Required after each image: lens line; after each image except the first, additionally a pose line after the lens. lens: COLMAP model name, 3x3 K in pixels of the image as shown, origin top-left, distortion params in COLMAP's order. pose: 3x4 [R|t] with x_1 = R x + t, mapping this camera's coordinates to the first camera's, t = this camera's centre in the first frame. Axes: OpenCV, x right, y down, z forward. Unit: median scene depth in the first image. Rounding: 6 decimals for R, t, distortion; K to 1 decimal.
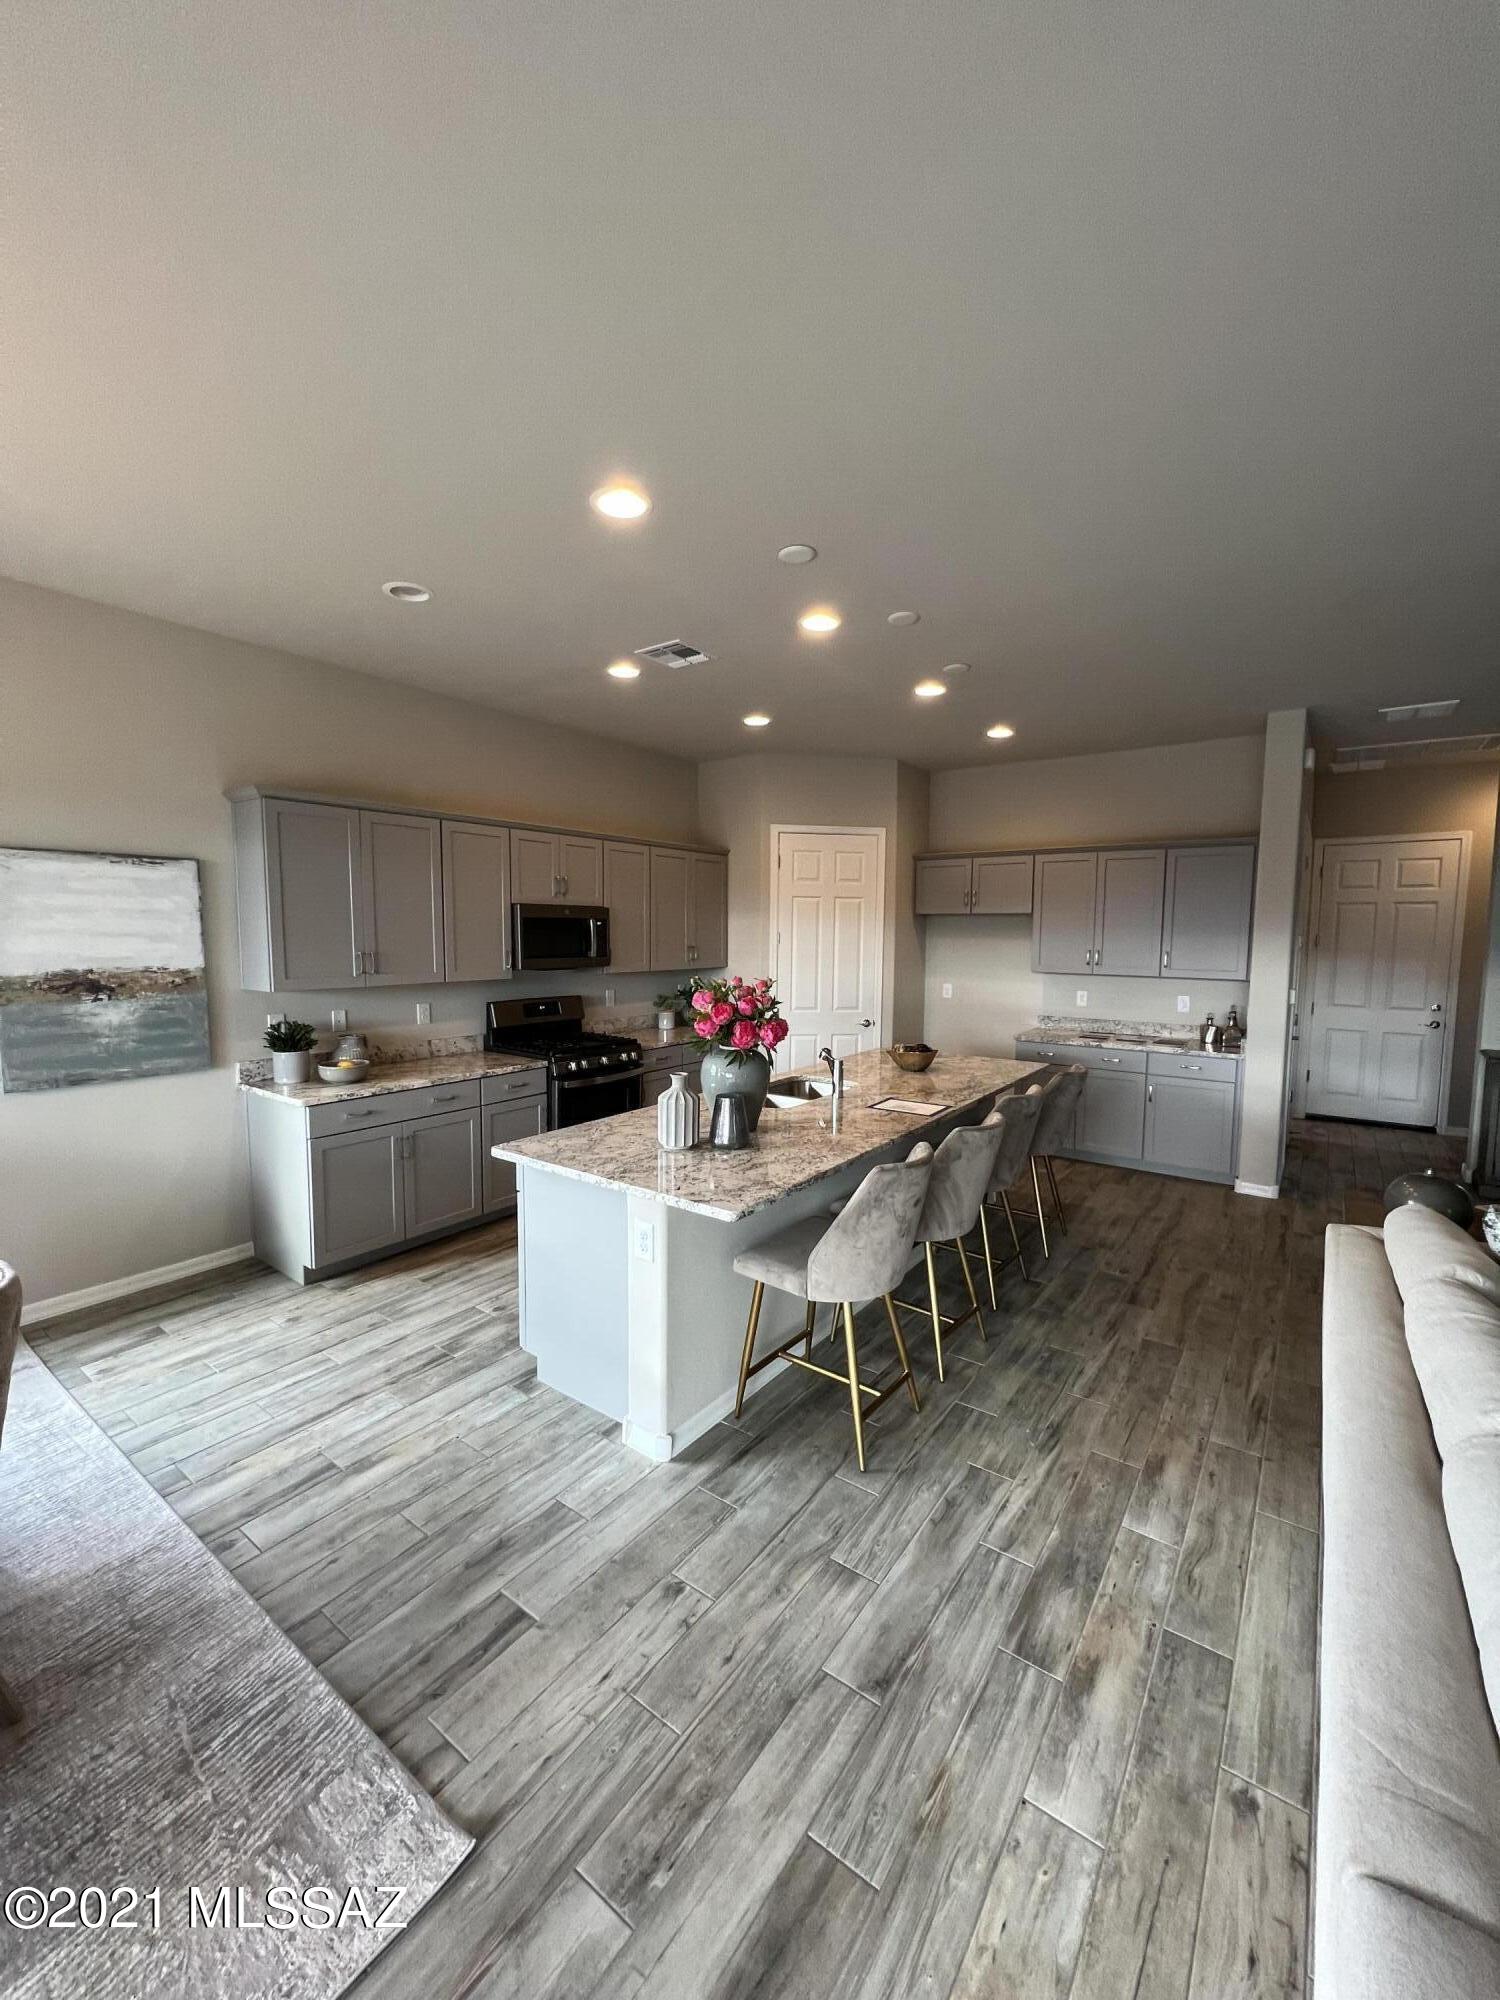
lens RADIAL K [[801.5, 0, 752.0], [0, 801.5, 1000.6], [0, 0, 1]] dist [-0.002986, 0.000722]
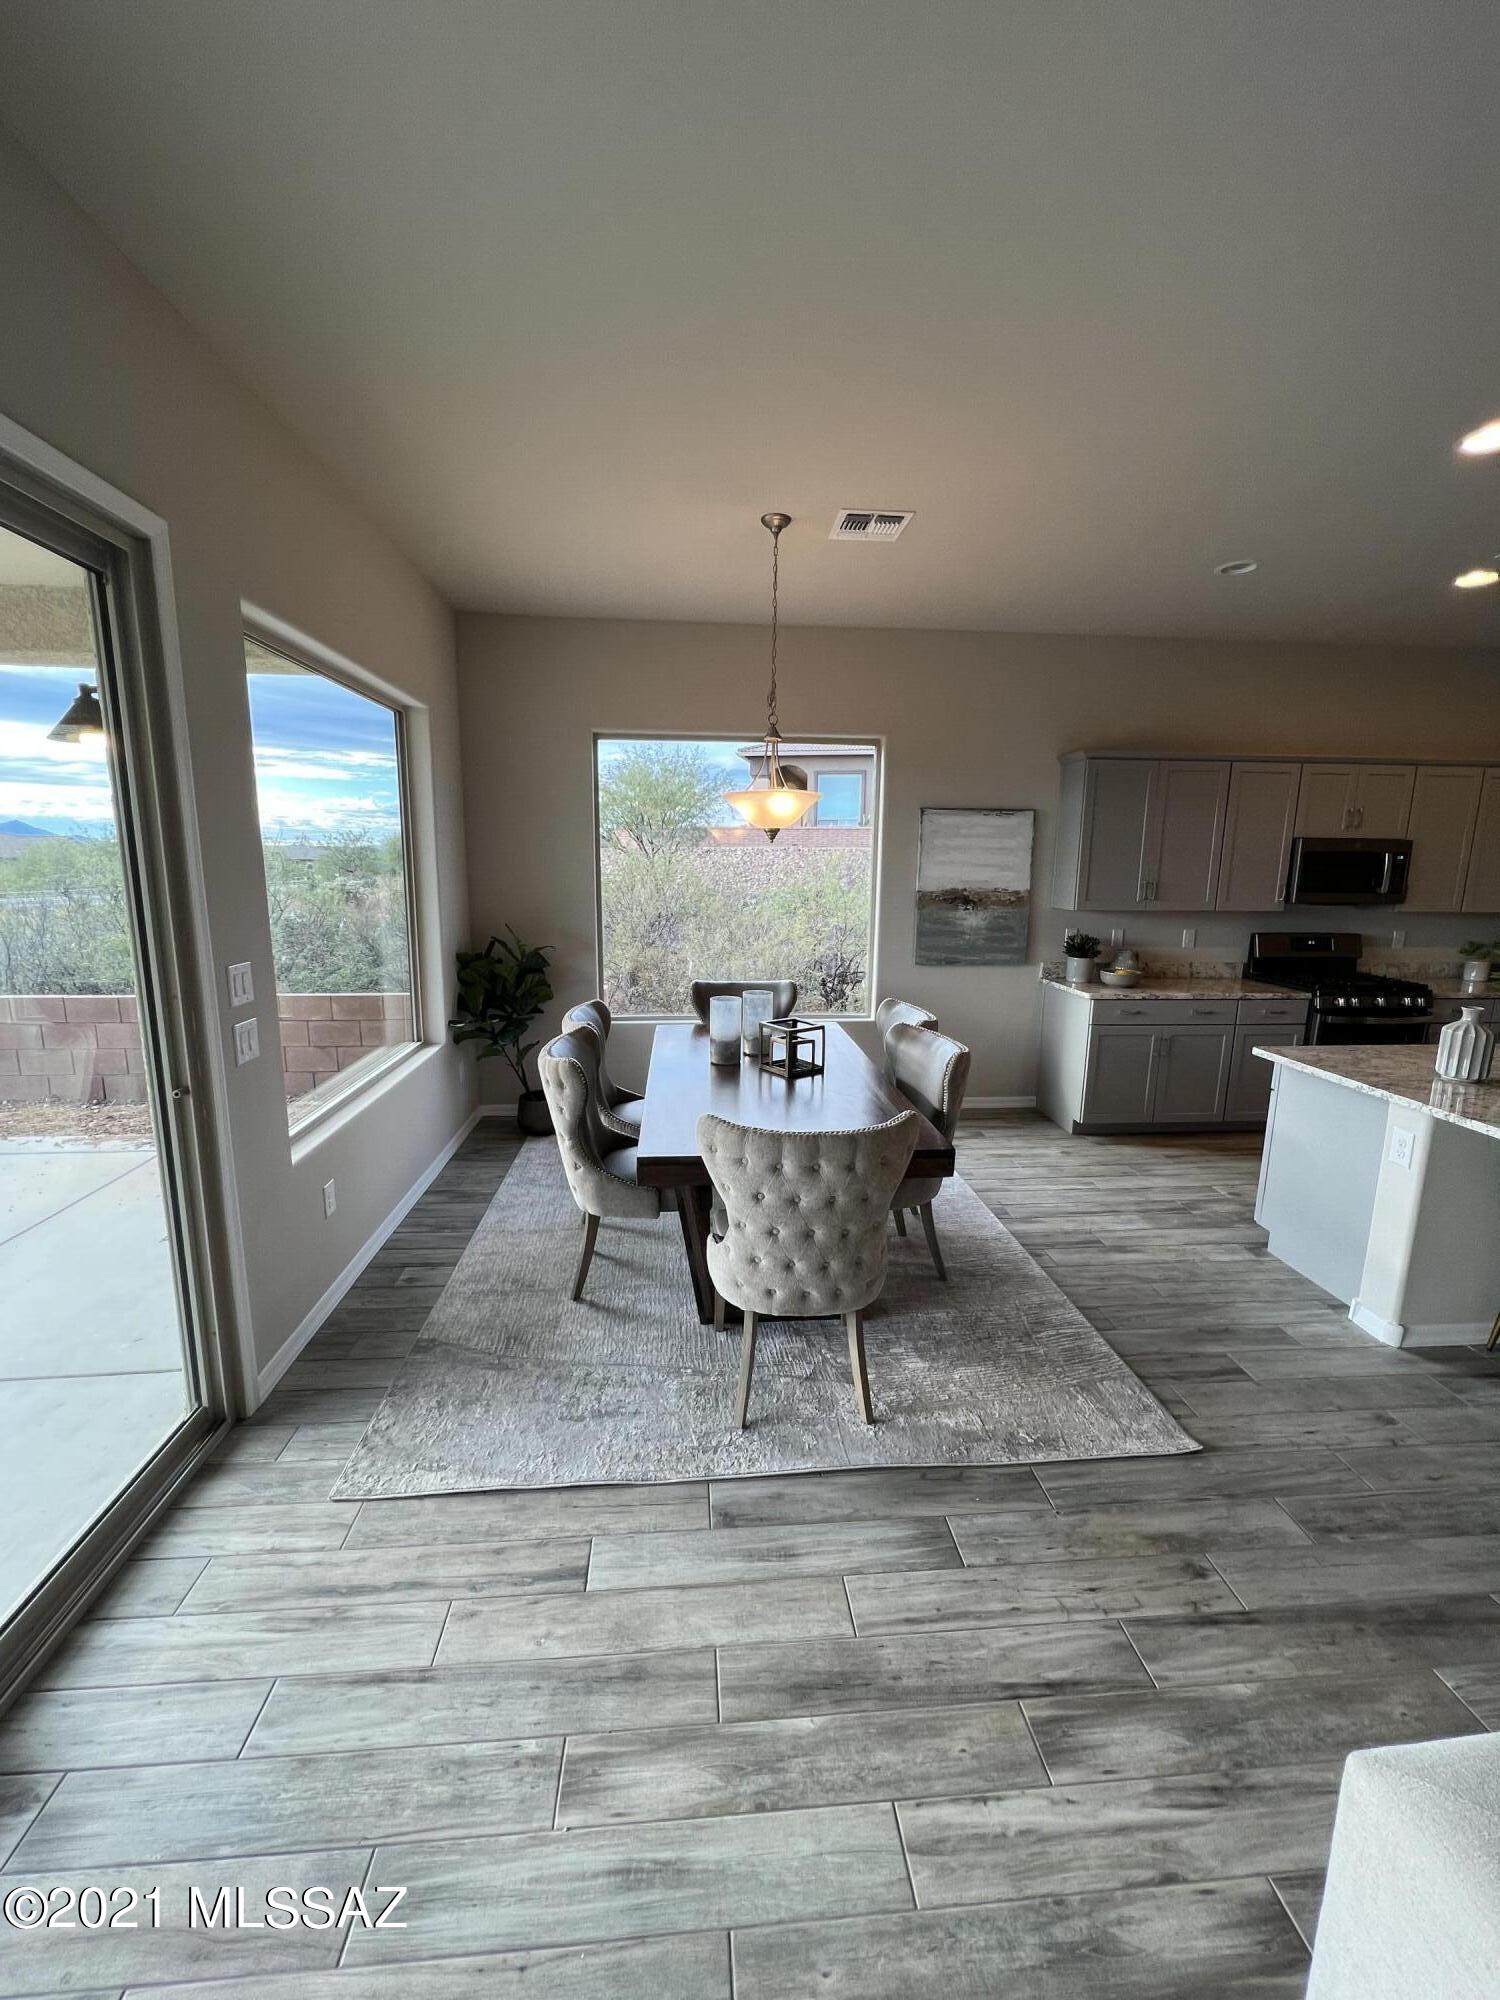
lens RADIAL K [[801.5, 0, 747.2], [0, 801.5, 1002.7], [0, 0, 1]] dist [-0.002986, 0.000722]
pose [[0.651906, 0.133527, -0.746451, 0.053540], [-0.072165, 0.990831, 0.114218, 0.030649], [0.754858, -0.020592, 0.655565, -0.291146]]
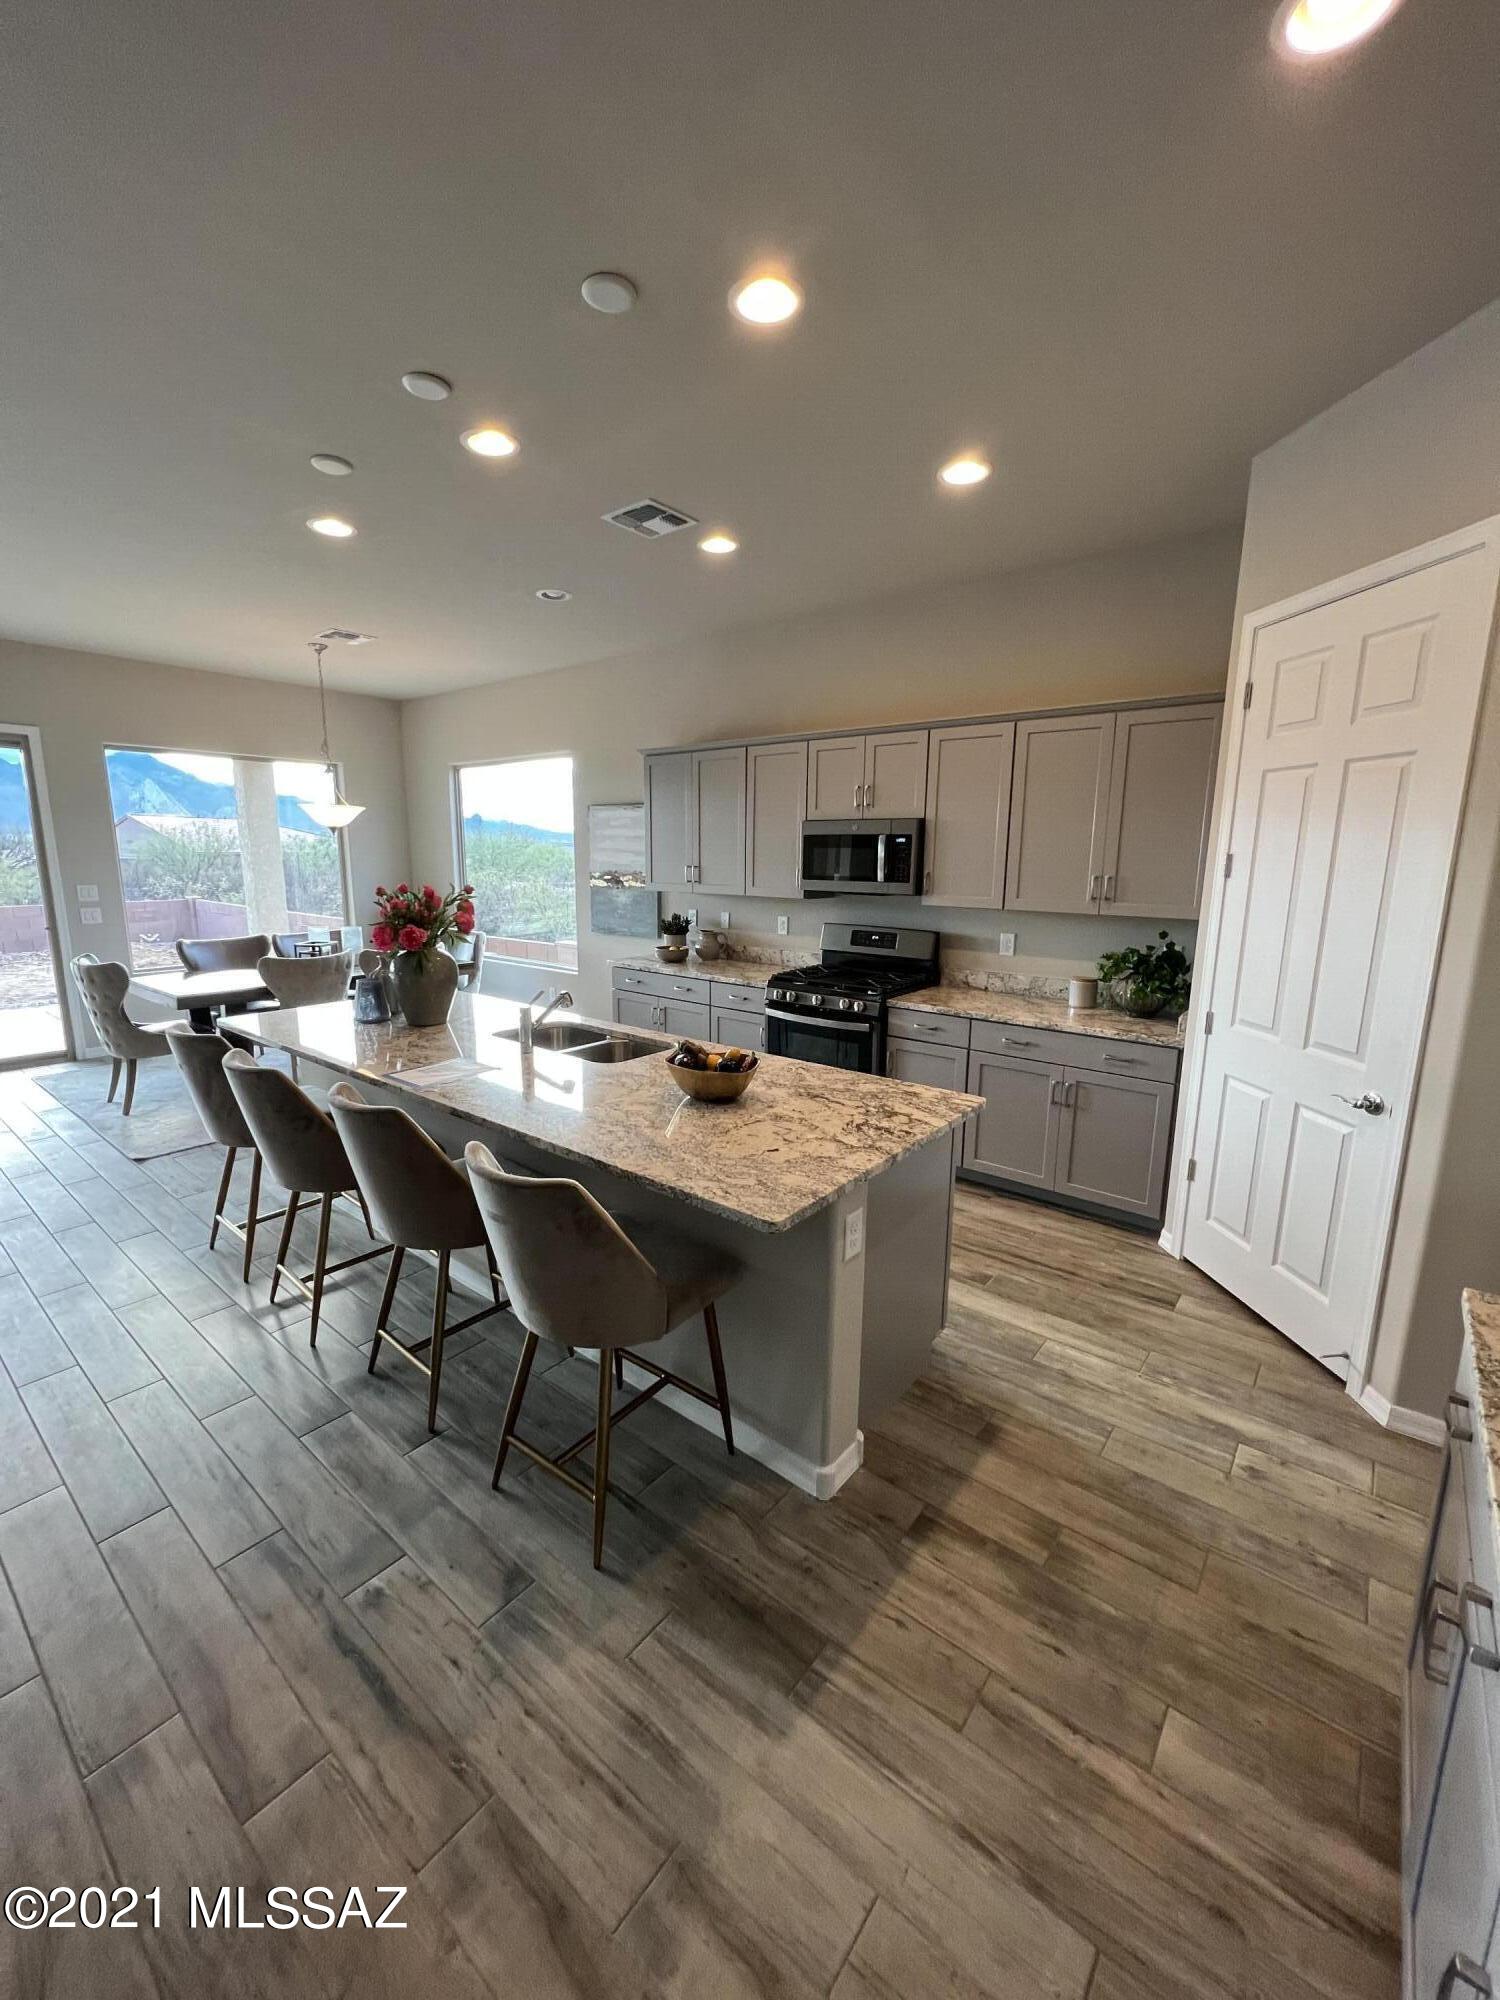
lens RADIAL K [[801.5, 0, 743.7], [0, 801.5, 1000.8], [0, 0, 1]] dist [-0.002986, 0.000722]
pose [[-0.058430, 0.175487, -0.982746, 0.968763], [-0.096986, 0.978774, 0.180544, -0.104738], [0.993569, 0.105862, -0.040170, 1.378642]]
